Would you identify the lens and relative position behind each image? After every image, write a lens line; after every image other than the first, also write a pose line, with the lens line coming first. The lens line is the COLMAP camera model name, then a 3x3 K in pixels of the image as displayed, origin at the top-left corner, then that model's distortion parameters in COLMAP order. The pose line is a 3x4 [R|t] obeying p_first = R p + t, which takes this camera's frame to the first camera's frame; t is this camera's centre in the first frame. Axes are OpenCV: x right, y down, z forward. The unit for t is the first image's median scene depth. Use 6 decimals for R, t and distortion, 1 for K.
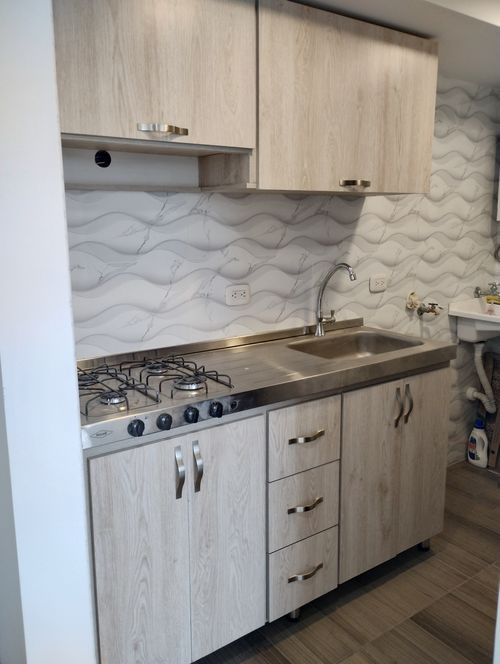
lens RADIAL K [[551.6, 0, 244.5], [0, 551.6, 325.6], [0, 0, 1]] dist [0.050906, -0.053432]
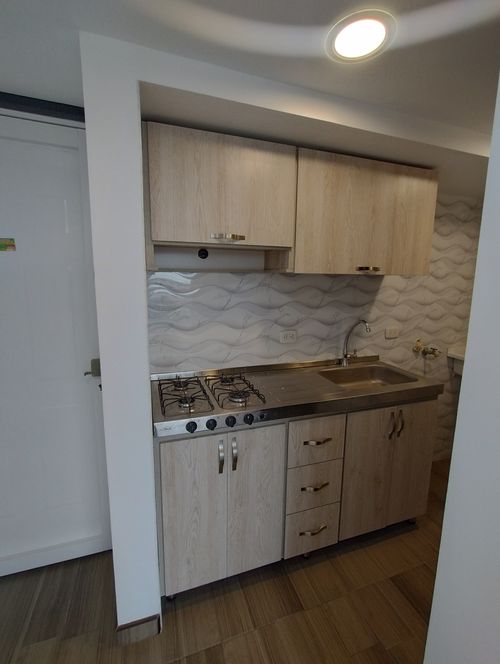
lens RADIAL K [[303.5, 0, 250.0], [0, 303.5, 325.4], [0, 0, 1]] dist [-0.008088, 0.001633]
pose [[0.960231, 0.063340, -0.271929, 0.122827], [-0.072303, 0.997116, -0.023057, -0.063919], [0.269684, 0.041801, 0.962041, 0.146045]]
